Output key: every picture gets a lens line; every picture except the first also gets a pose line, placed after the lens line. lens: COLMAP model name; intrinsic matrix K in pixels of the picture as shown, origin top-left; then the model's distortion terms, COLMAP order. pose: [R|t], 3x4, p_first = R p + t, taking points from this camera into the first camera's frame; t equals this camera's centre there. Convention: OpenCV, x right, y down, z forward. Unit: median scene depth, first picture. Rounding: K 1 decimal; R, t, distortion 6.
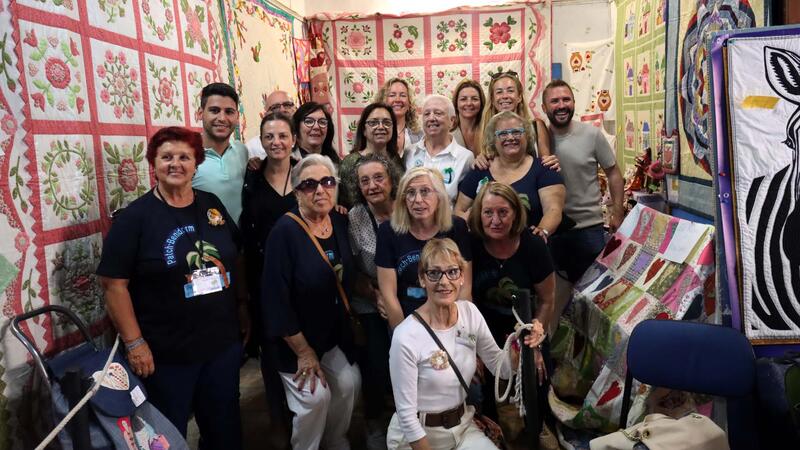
lens RADIAL K [[594.7, 0, 399.4], [0, 594.7, 196.2], [0, 0, 1]] dist [0.002606, -0.000739]
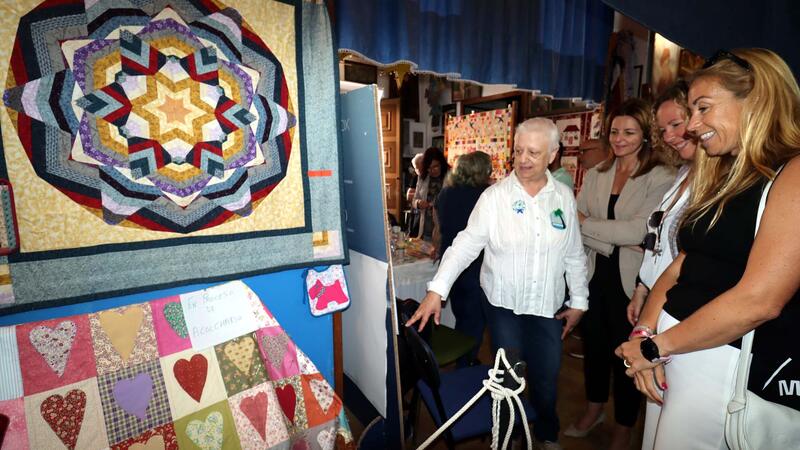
lens RADIAL K [[379.2, 0, 400.0], [0, 379.2, 225.0], [0, 0, 1]] dist [-0.015873, -0.001639]
pose [[-0.691852, -0.071214, 0.718518, -0.018356], [0.100683, 0.975887, 0.193669, -0.050526], [-0.714985, 0.206334, -0.668000, 0.515281]]
